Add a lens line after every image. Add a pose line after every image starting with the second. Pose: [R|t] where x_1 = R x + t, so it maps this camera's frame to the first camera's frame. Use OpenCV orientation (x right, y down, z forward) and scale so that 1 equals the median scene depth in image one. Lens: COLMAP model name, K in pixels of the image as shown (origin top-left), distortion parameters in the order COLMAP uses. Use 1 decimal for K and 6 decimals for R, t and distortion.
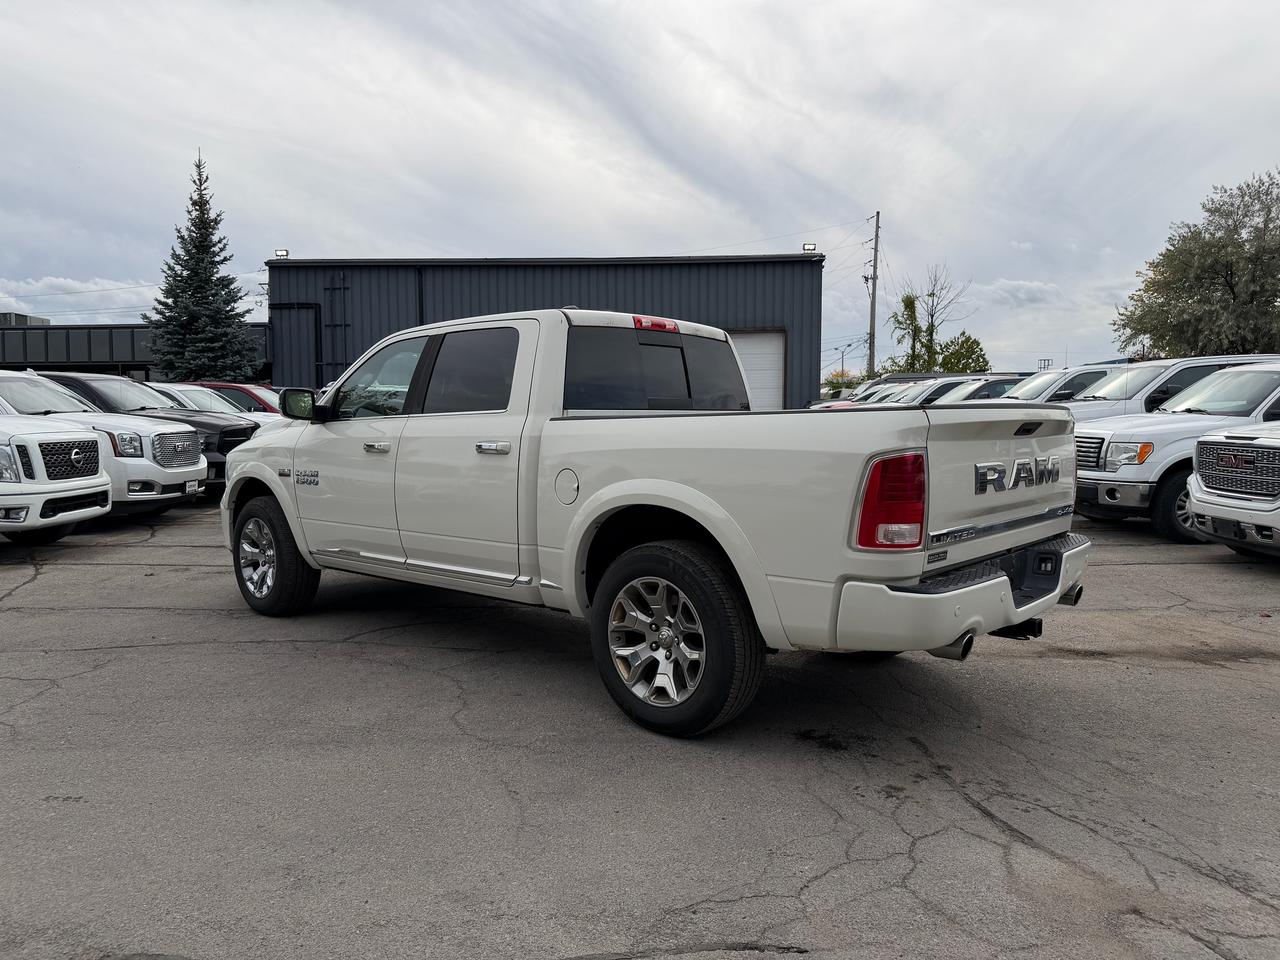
lens RADIAL K [[895.8, 0, 640.0], [0, 895.8, 480.0], [0, 0, 1]] dist [0.077717, -0.127243]
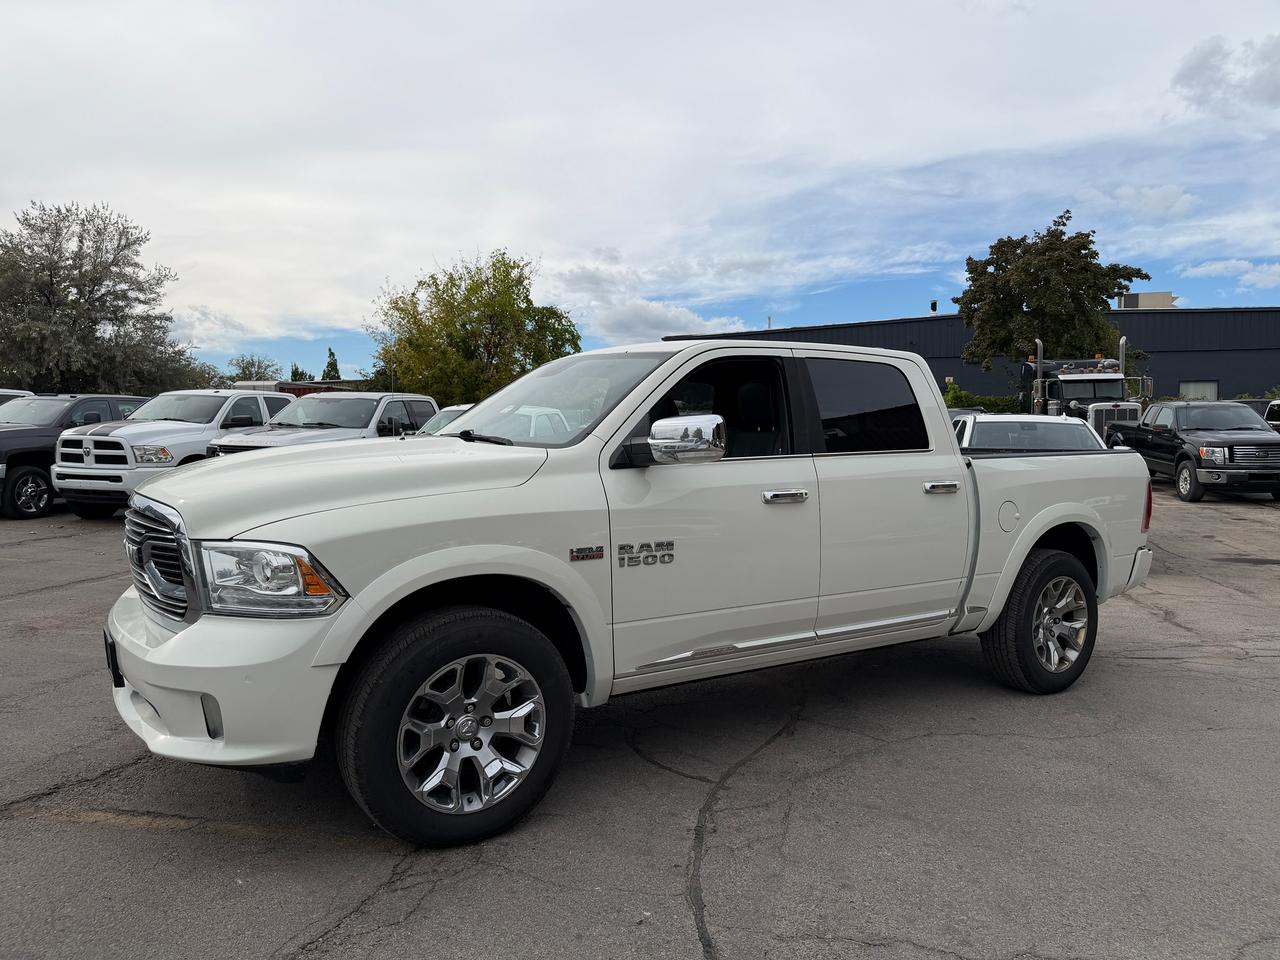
lens RADIAL K [[895.8, 0, 640.0], [0, 895.8, 480.0], [0, 0, 1]] dist [0.077717, -0.127243]
pose [[0.236997, -0.033577, 0.970930, -0.200536], [0.050824, 0.998463, 0.022123, -0.013772], [-0.970180, 0.044104, 0.238339, 0.177525]]
